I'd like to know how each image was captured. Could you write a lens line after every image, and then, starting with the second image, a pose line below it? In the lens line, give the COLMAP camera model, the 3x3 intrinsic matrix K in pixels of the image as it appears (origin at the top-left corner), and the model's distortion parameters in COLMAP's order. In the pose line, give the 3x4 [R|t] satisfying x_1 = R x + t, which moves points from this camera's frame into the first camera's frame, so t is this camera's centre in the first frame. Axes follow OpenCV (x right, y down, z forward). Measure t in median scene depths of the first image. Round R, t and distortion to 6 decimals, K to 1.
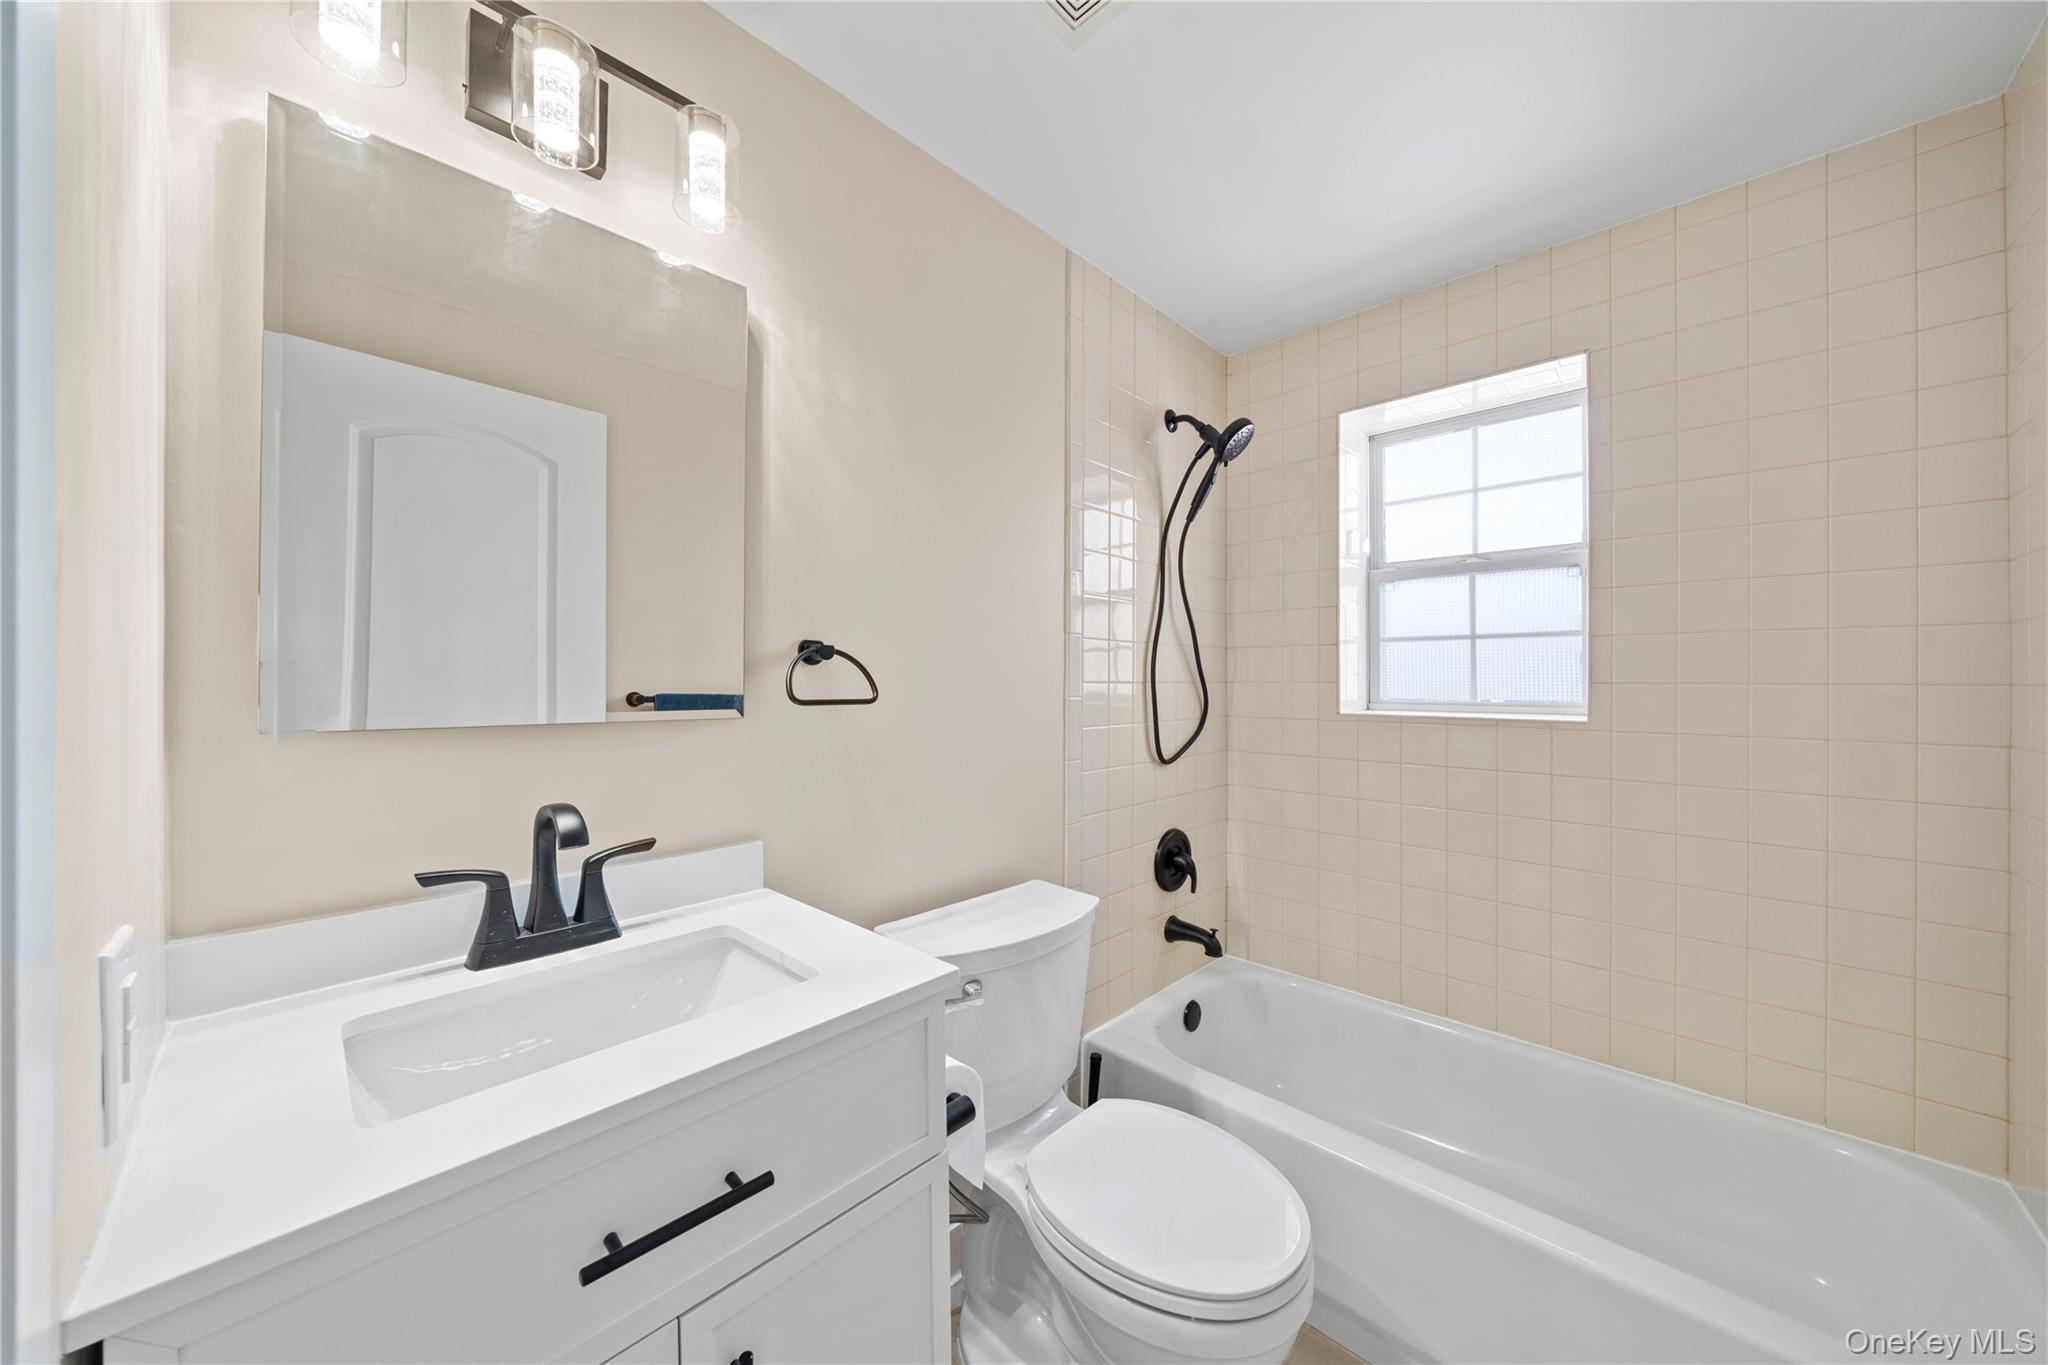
lens RADIAL K [[695.4, 0, 1017.5], [0, 695.4, 682.0], [0, 0, 1]] dist [-0.006968, -0.000056]
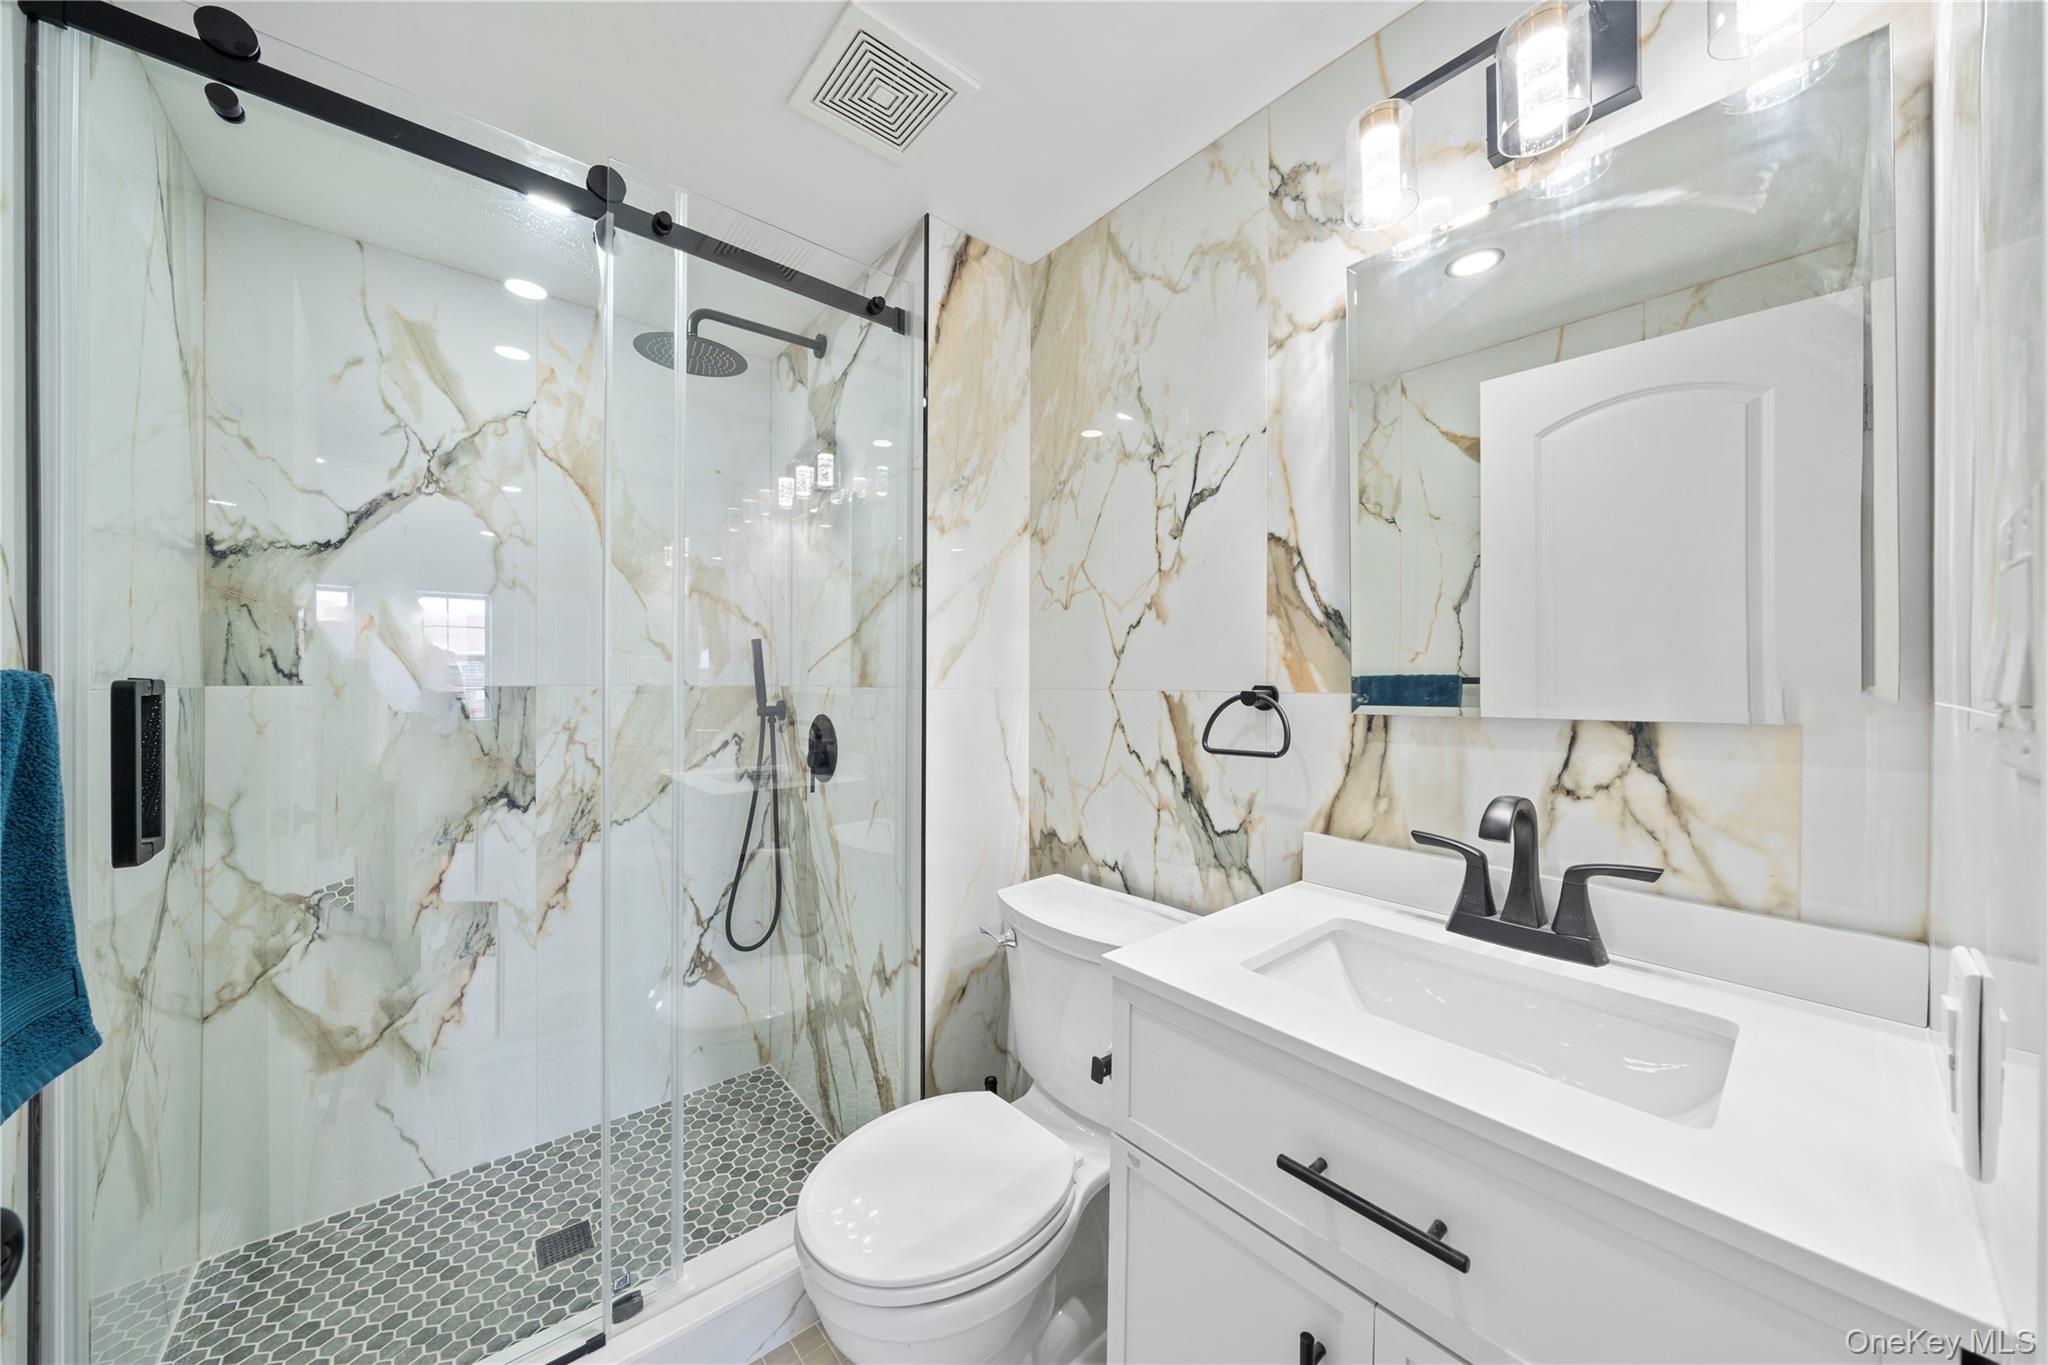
lens RADIAL K [[695.4, 0, 1017.5], [0, 695.4, 682.0], [0, 0, 1]] dist [-0.006968, -0.000056]
pose [[-0.105067, 0.008272, -0.994431, 0.385307], [0.003399, 0.999963, 0.007959, 0.002556], [0.994459, -0.002544, -0.105091, 0.407040]]
